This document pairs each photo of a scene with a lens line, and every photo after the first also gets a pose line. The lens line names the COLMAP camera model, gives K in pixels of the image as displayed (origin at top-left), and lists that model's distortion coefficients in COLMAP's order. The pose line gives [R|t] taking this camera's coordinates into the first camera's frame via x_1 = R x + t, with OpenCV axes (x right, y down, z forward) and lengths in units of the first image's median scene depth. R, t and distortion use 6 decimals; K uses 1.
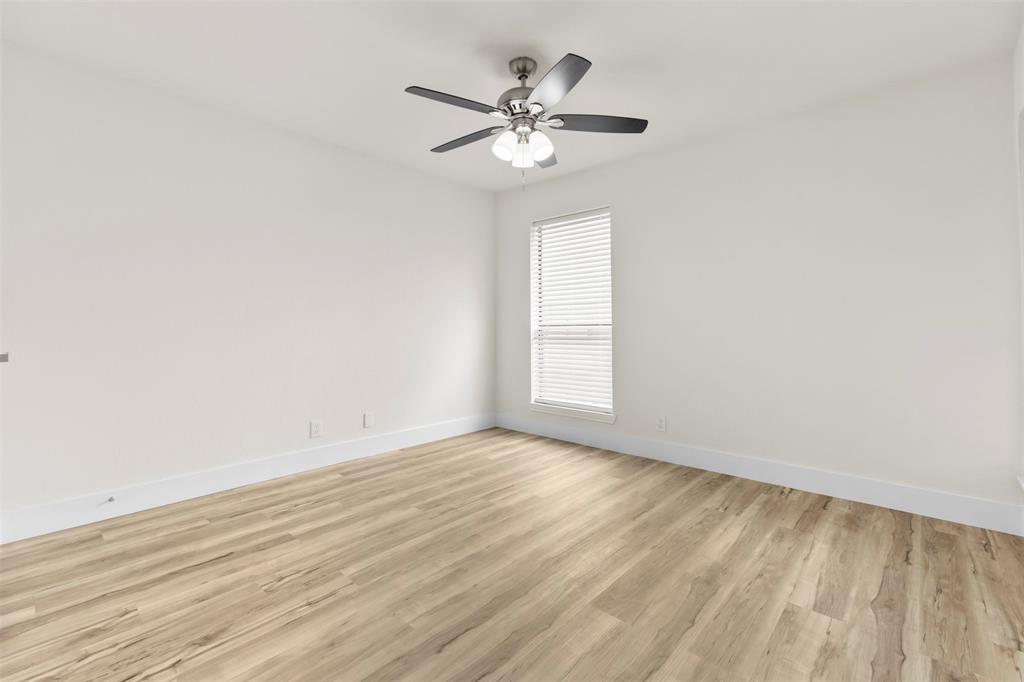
lens RADIAL K [[449.5, 0, 510.2], [0, 449.5, 336.7], [0, 0, 1]] dist [0.000404, 0.000030]
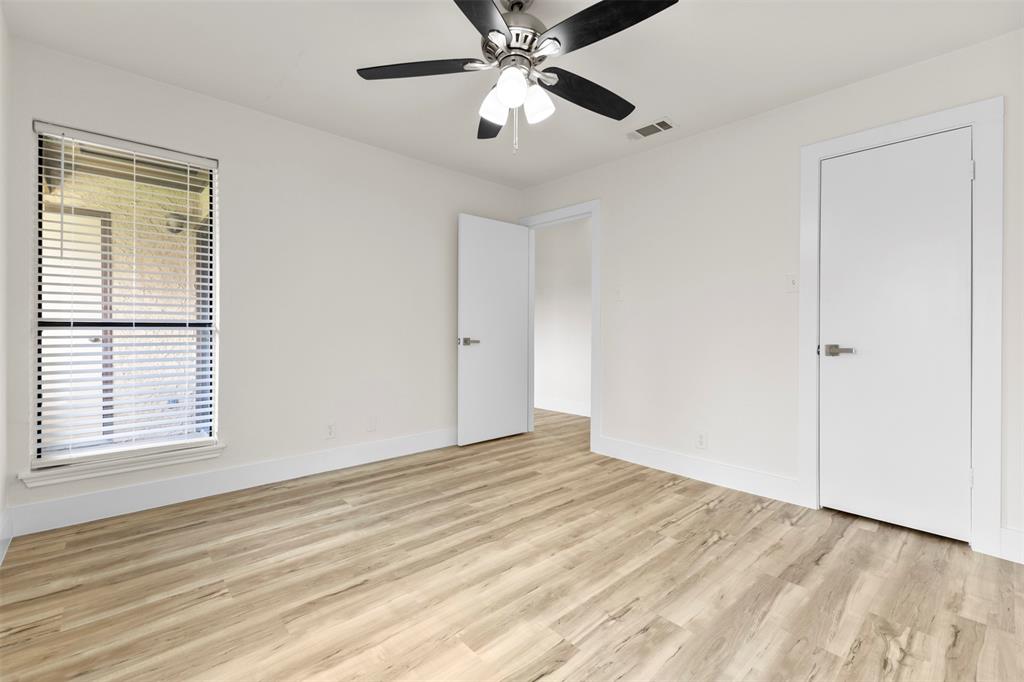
lens RADIAL K [[476.1, 0, 515.9], [0, 476.1, 334.8], [0, 0, 1]] dist [-0.000297, 0.000127]
pose [[-0.997157, -0.008141, 0.074906, -0.044274], [-0.005544, 0.999378, 0.034821, -0.048571], [-0.075143, 0.034306, -0.996582, 2.122514]]
